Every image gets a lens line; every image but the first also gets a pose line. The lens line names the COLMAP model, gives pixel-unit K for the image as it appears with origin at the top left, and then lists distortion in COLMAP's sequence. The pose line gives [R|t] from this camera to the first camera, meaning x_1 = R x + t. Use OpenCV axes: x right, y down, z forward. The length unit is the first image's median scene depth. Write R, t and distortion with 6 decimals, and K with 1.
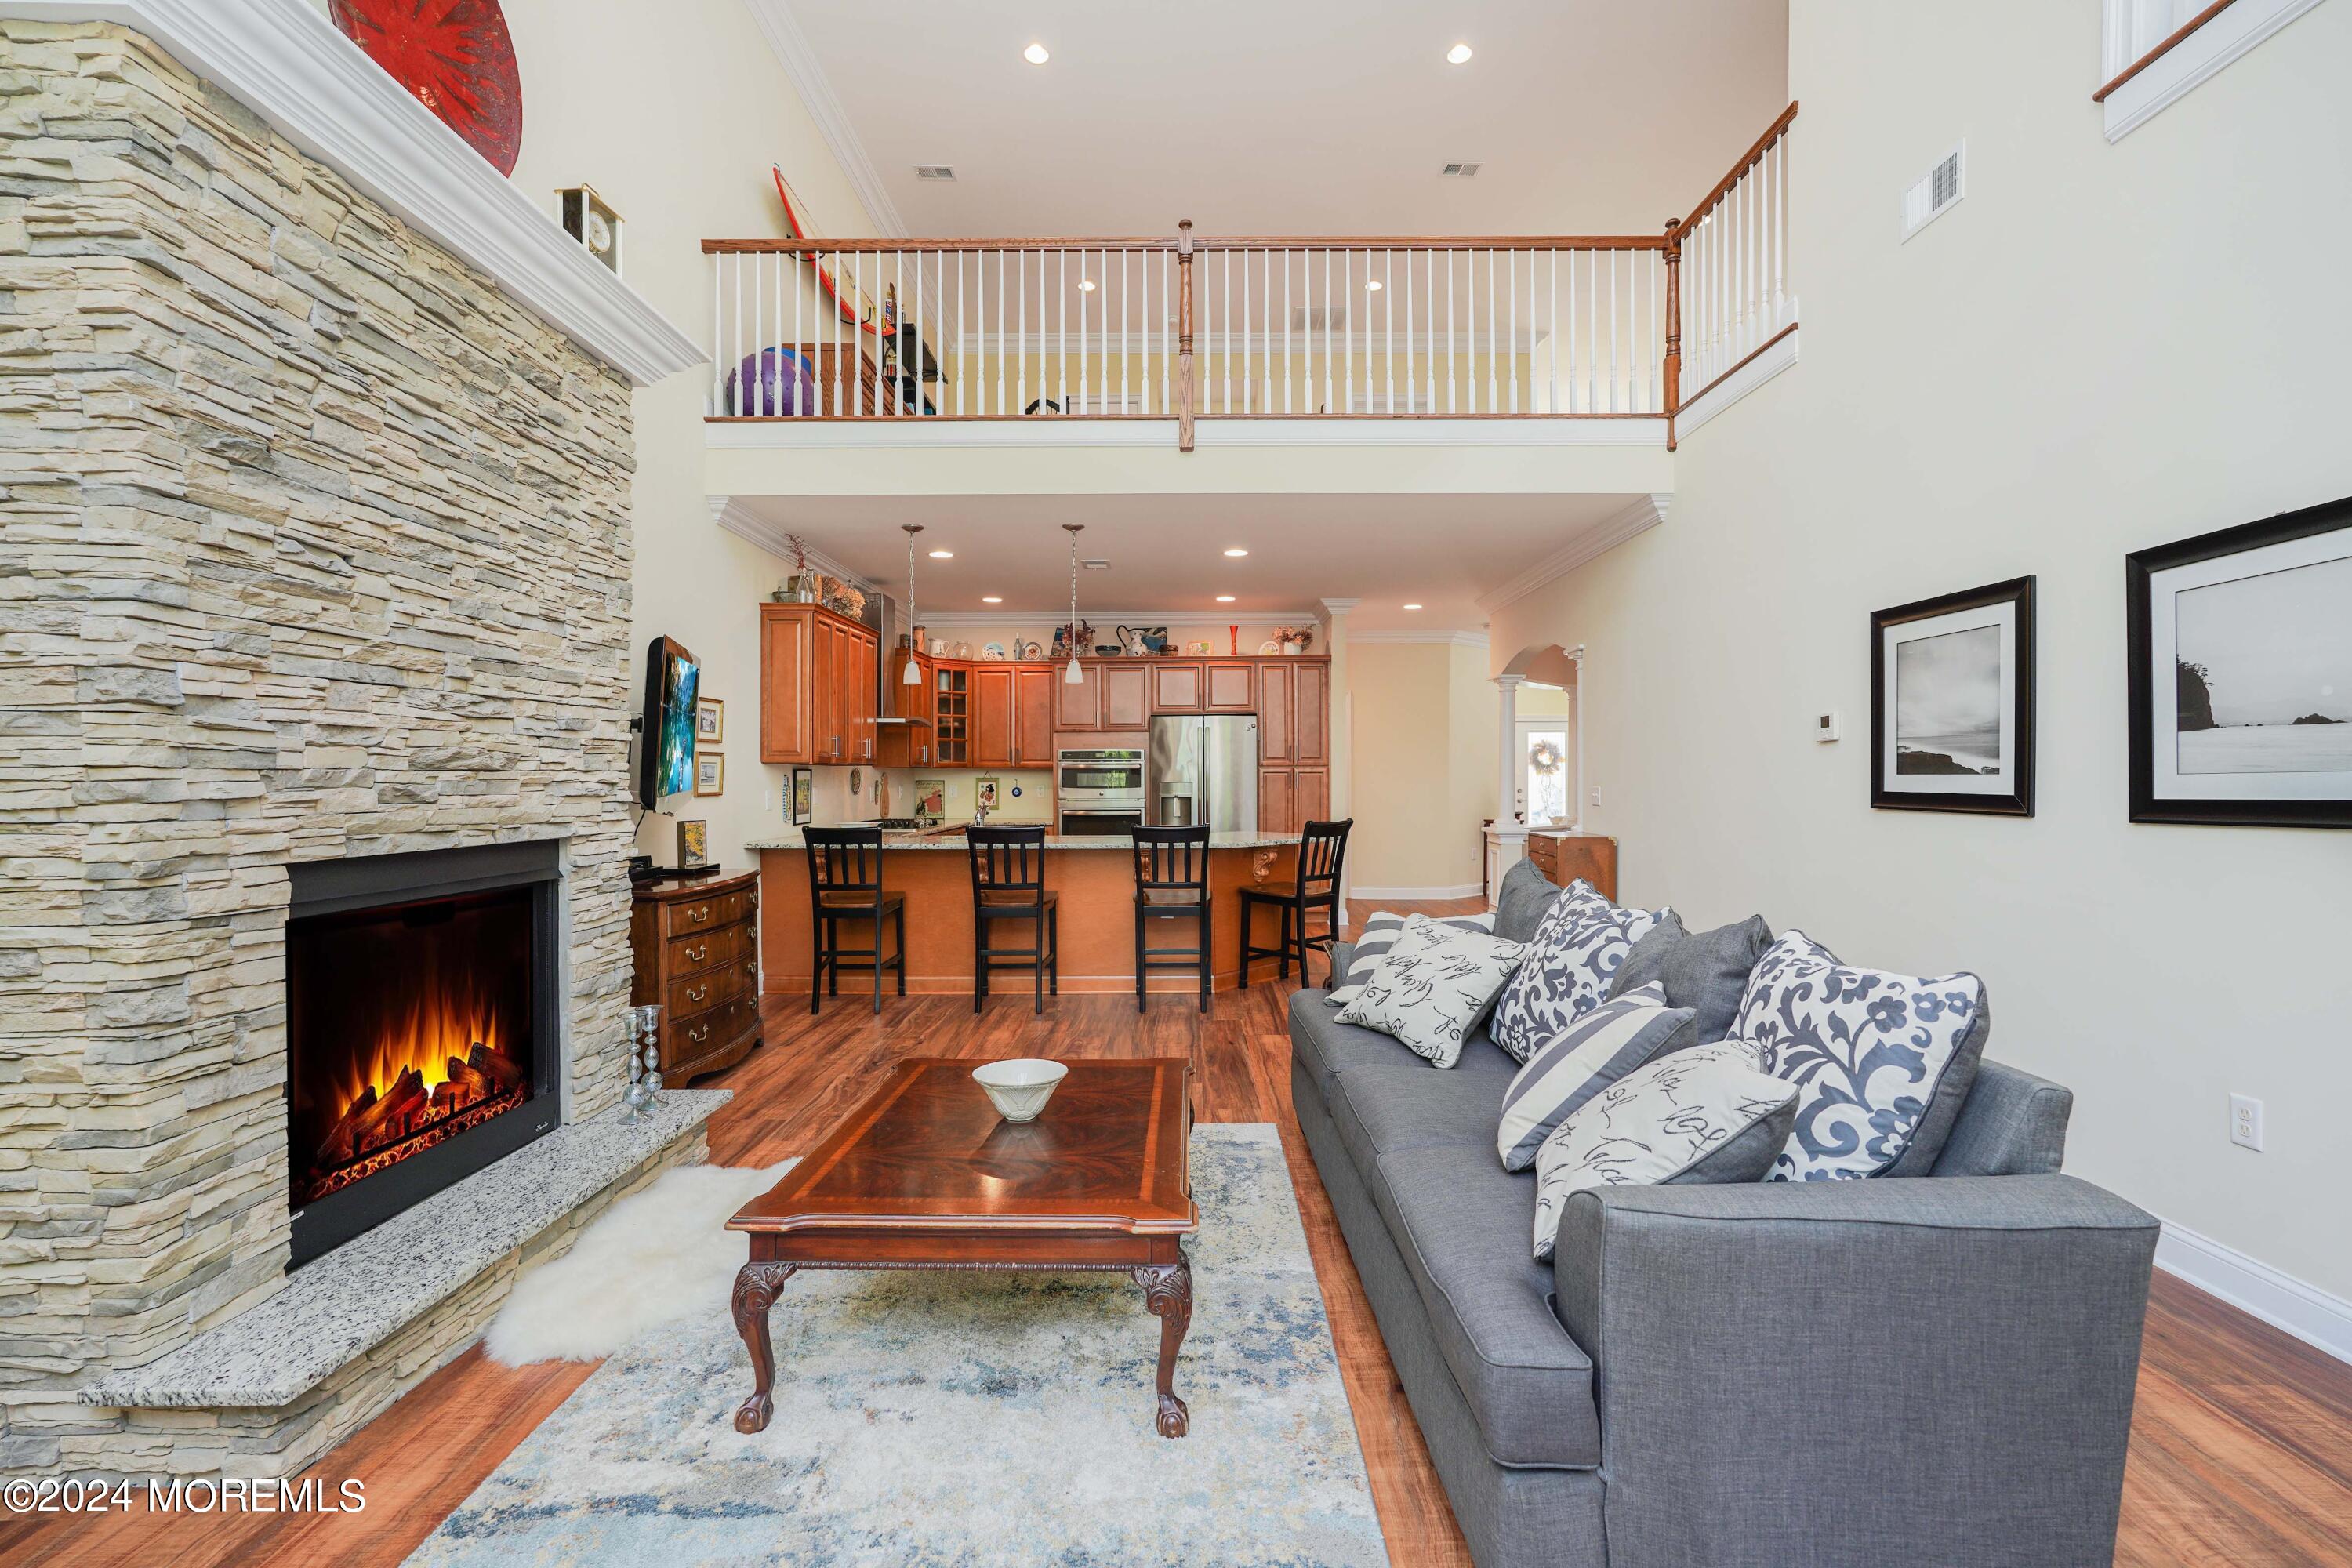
lens RADIAL K [[1048.8, 0, 1186.7], [0, 1048.8, 791.9], [0, 0, 1]] dist [-0.013885, 0.005892]
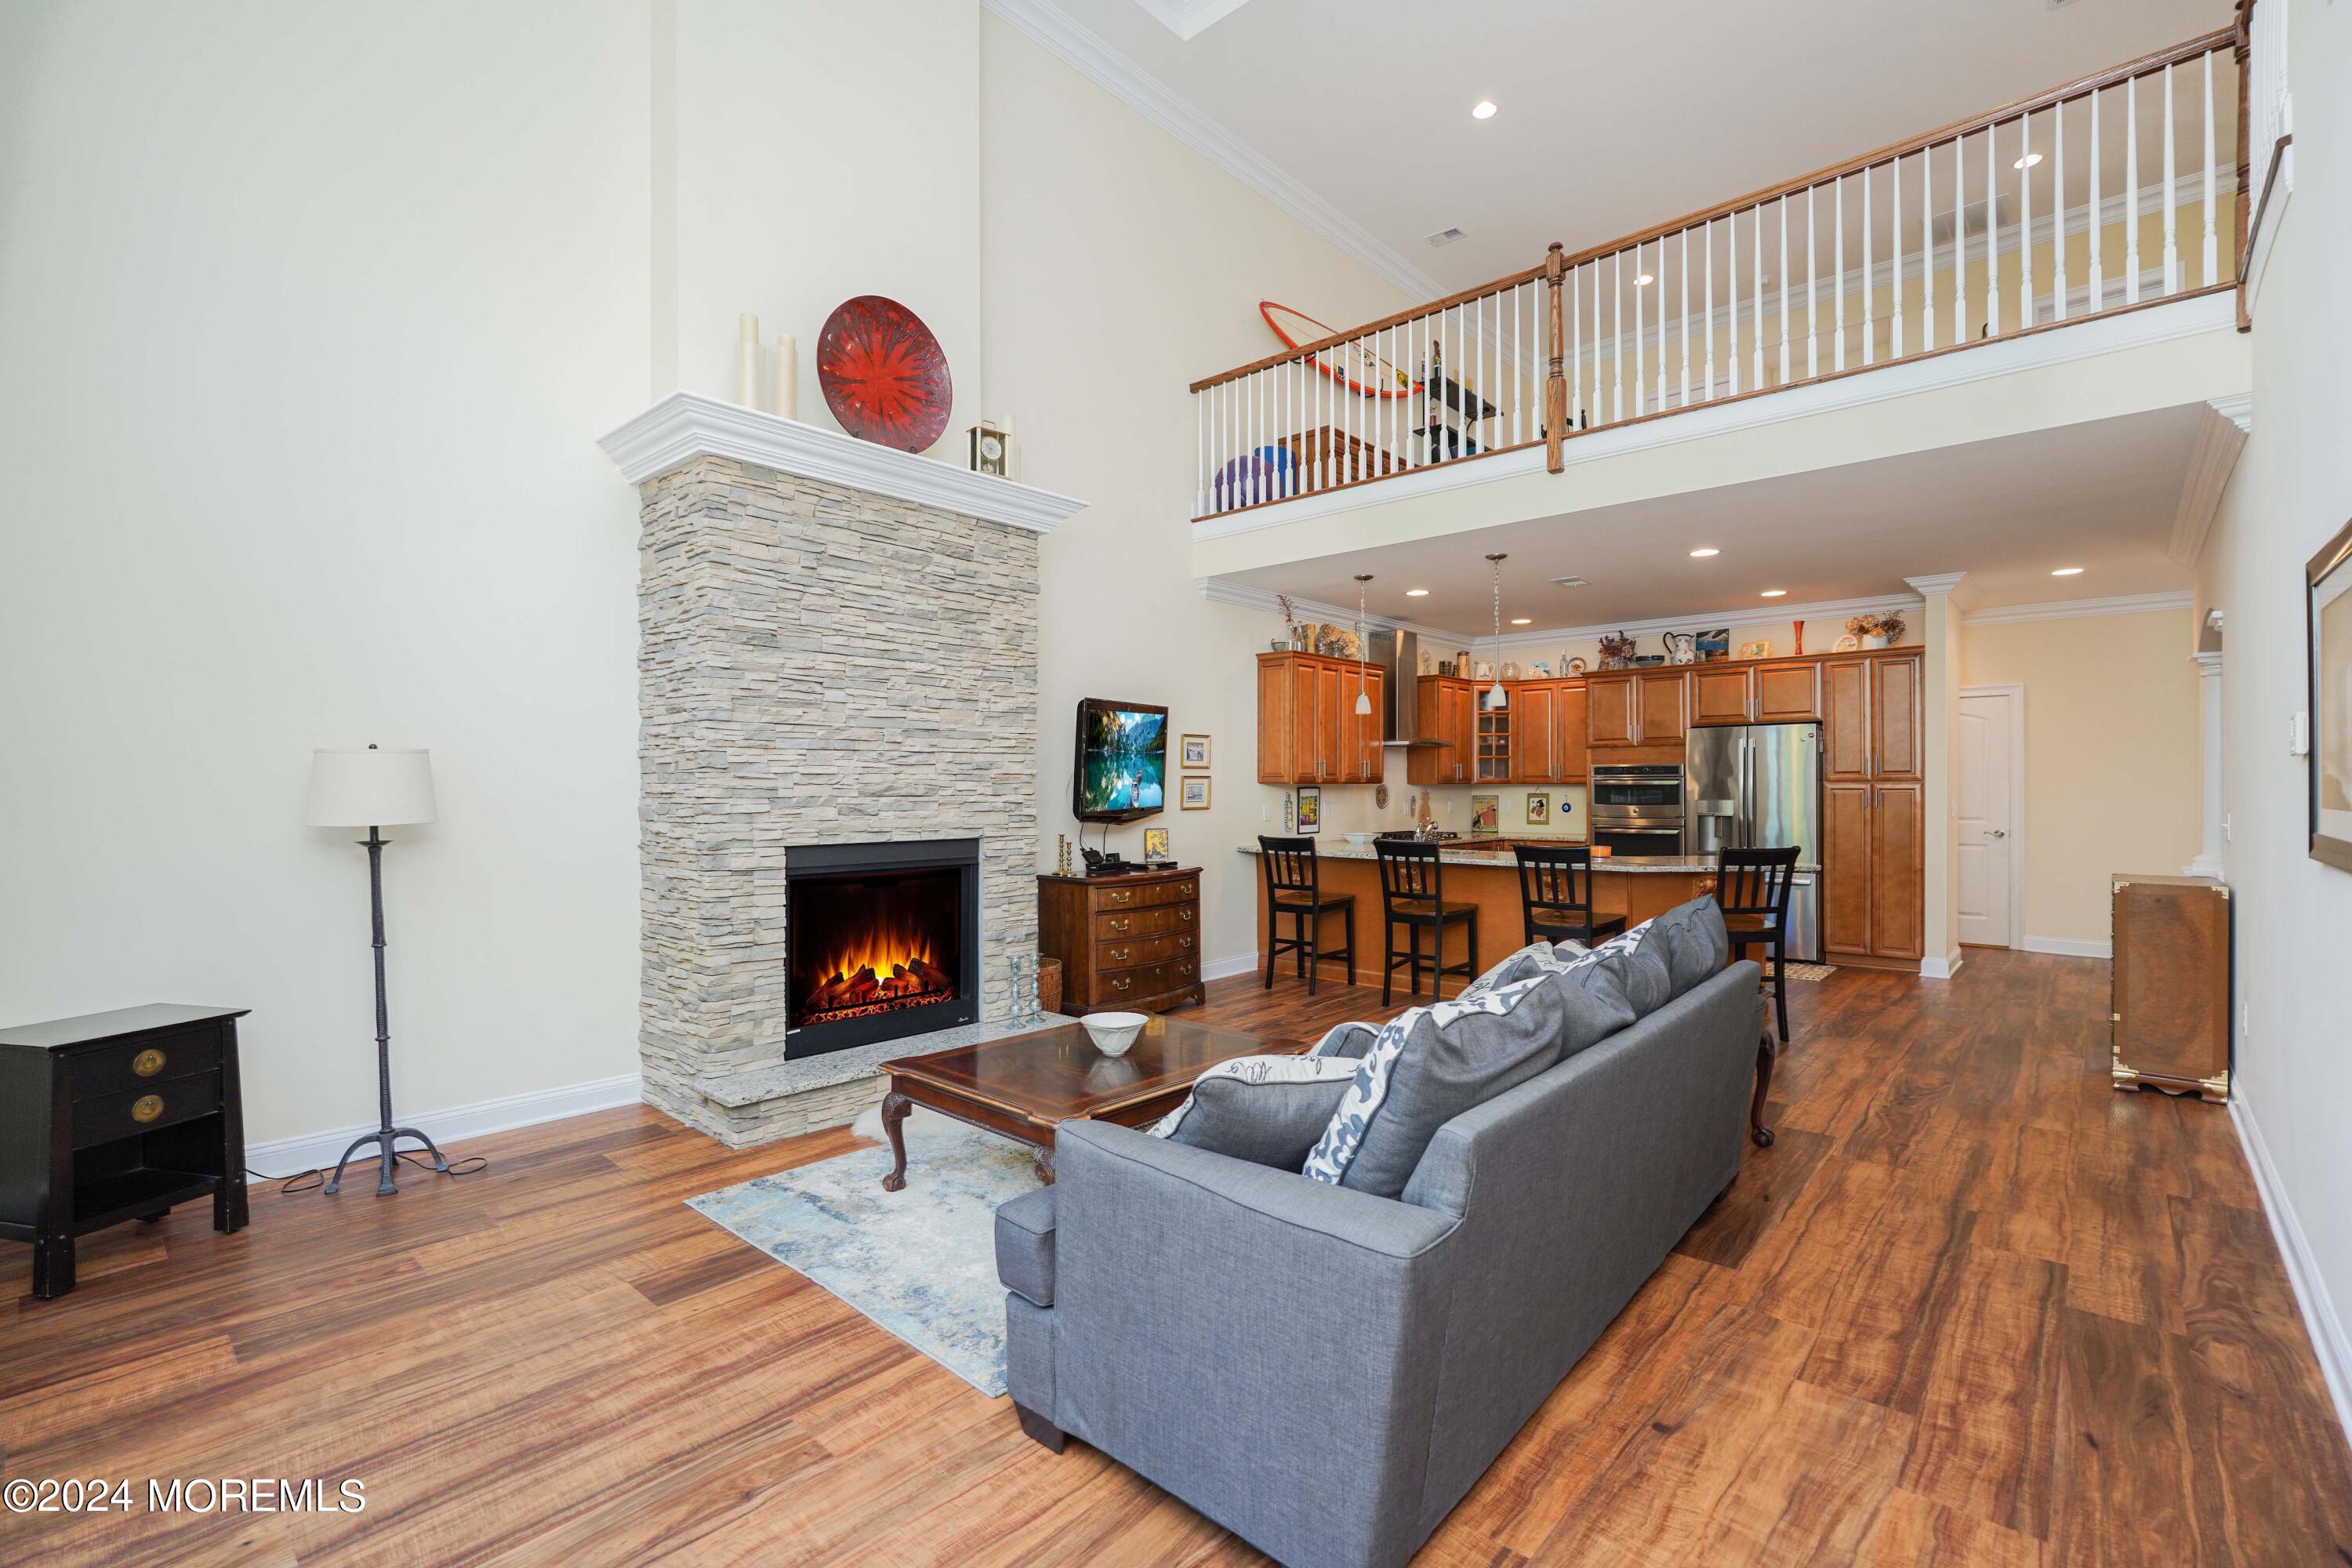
lens RADIAL K [[1048.8, 0, 1178.9], [0, 1048.8, 794.7], [0, 0, 1]] dist [-0.013885, 0.005892]
pose [[0.742456, 0.005867, -0.669869, 0.662343], [-0.009238, 0.999956, -0.001481, -0.020590], [0.669831, 0.007288, 0.742478, 0.028994]]
